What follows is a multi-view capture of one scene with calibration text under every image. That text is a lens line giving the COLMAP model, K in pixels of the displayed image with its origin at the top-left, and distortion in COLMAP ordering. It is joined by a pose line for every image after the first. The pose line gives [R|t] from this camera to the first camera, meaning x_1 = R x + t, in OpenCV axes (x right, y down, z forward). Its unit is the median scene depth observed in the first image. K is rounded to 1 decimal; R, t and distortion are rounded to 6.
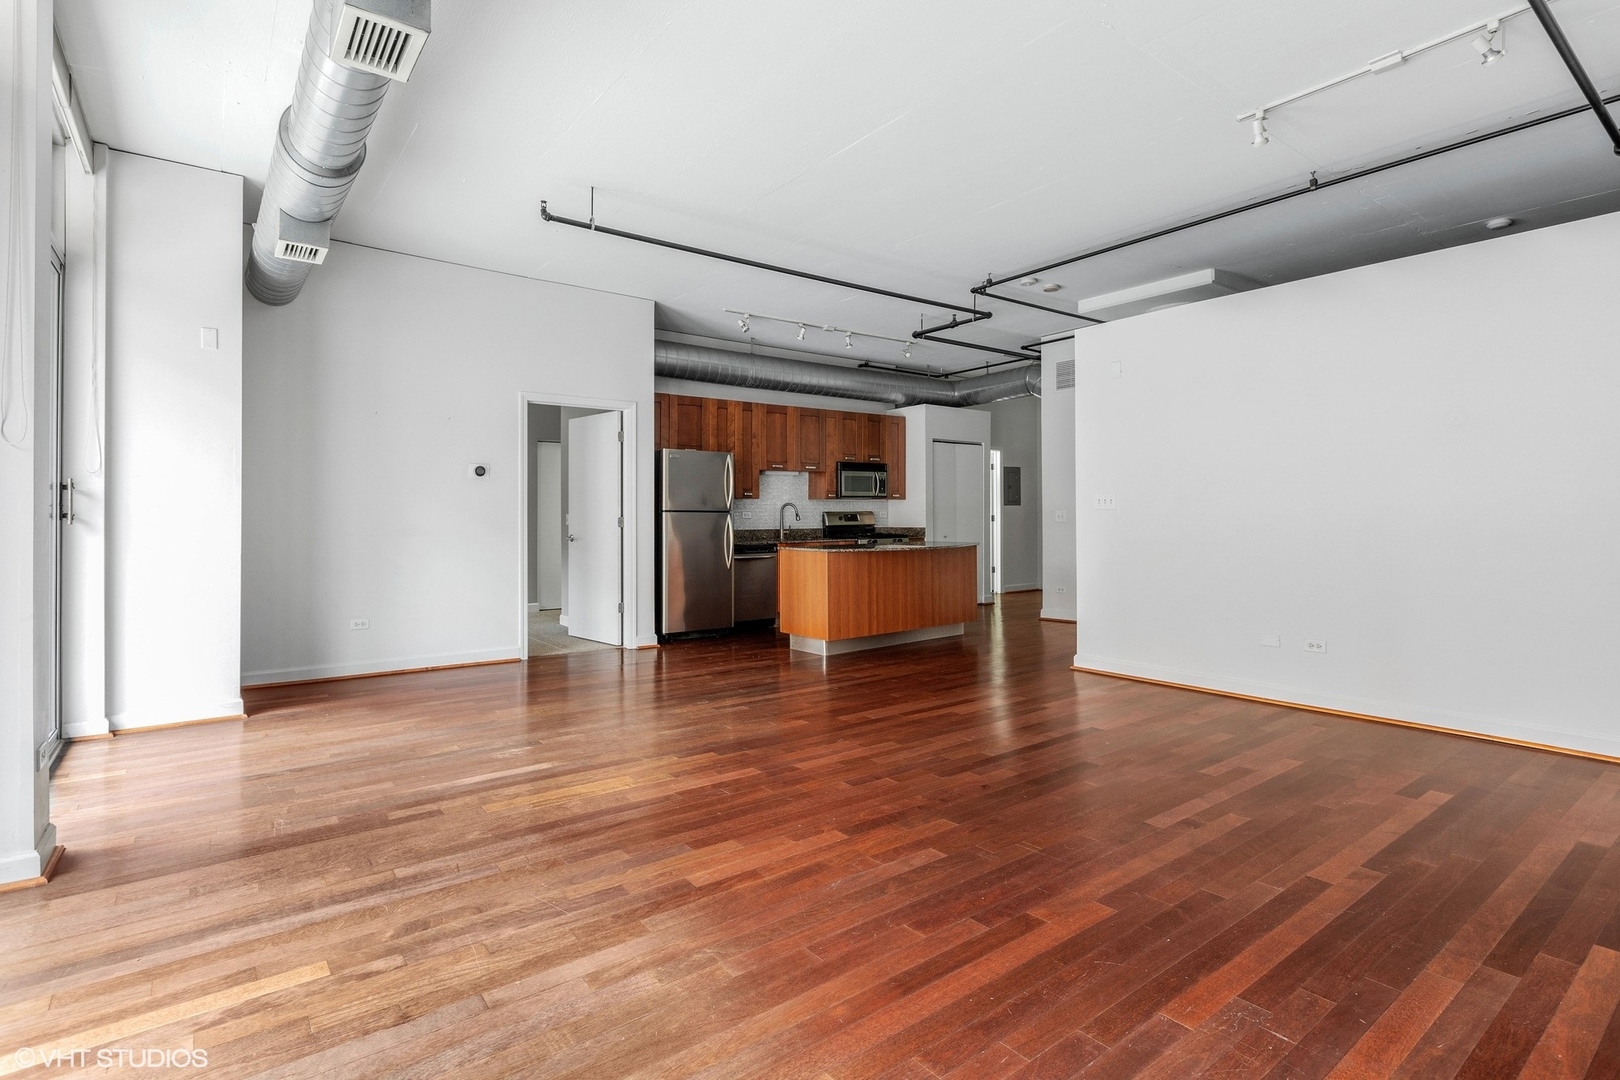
lens RADIAL K [[845.4, 0, 807.9], [0, 845.4, 529.1], [0, 0, 1]] dist [-0.001464, -0.000462]
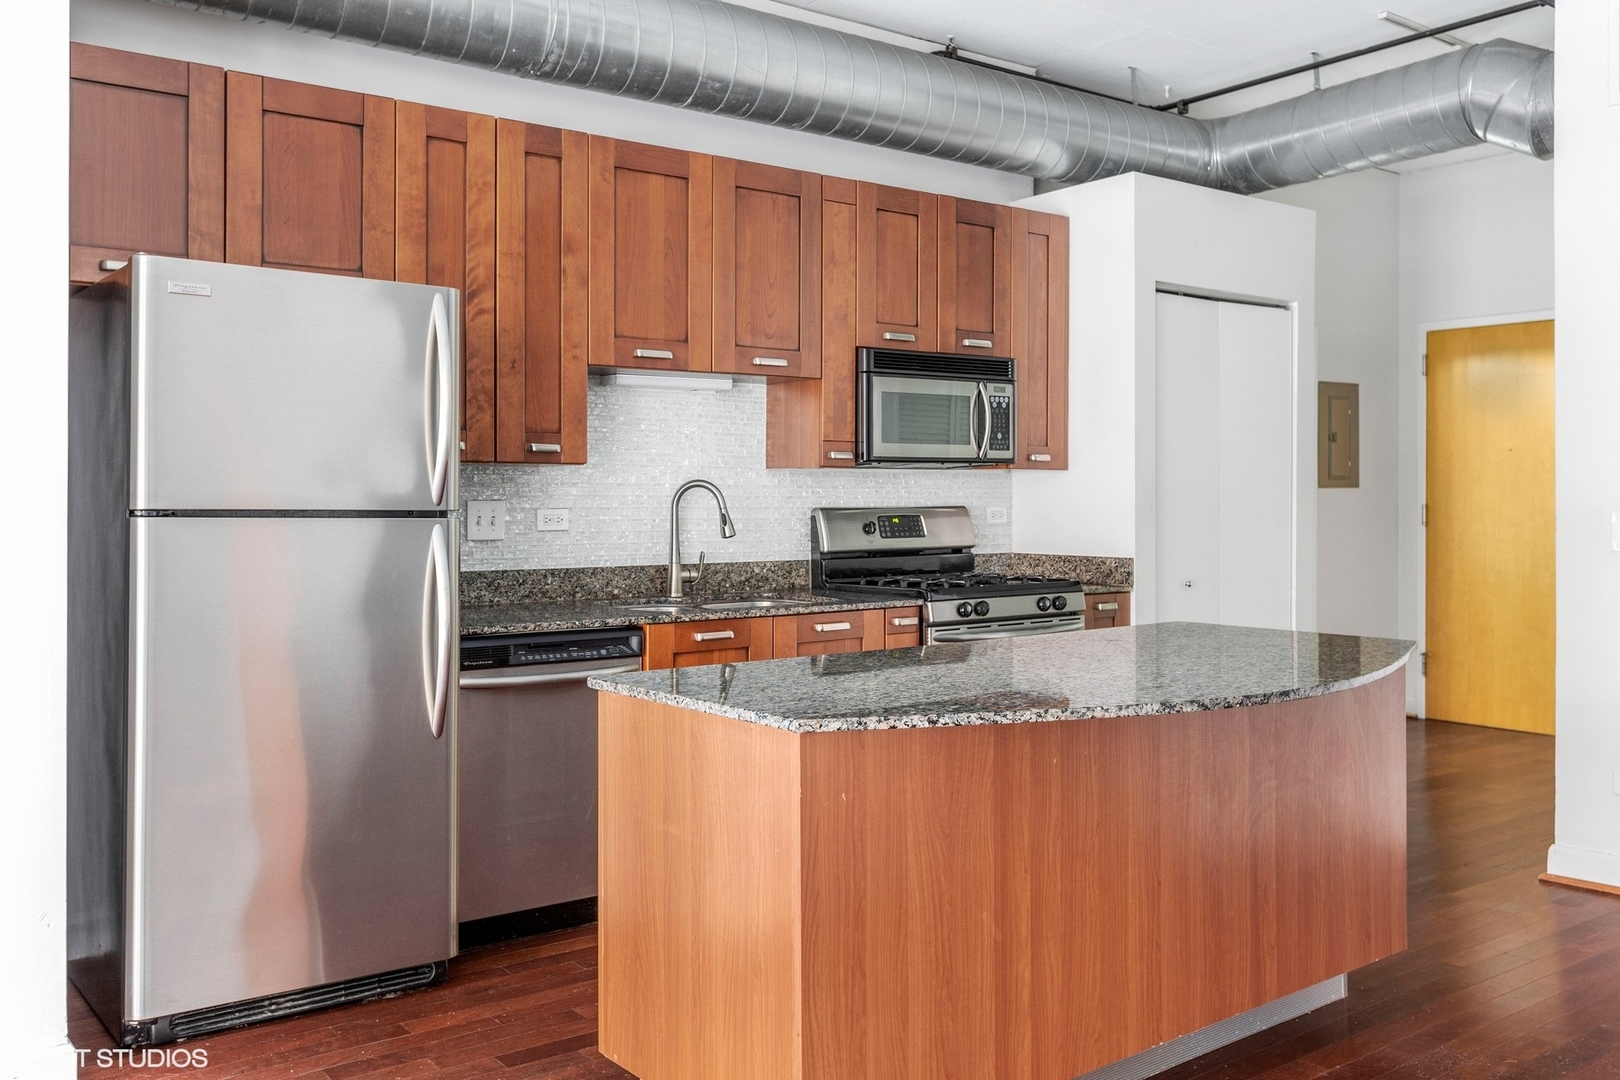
lens RADIAL K [[1387.8, 0, 800.0], [0, 1387.8, 524.9], [0, 0, 1]] dist [-0.003180, 0.000459]
pose [[0.999919, 0.004618, -0.011854, 0.019674], [-0.004580, 0.999984, 0.003216, -0.016060], [0.011869, -0.003161, 0.999925, 0.491247]]
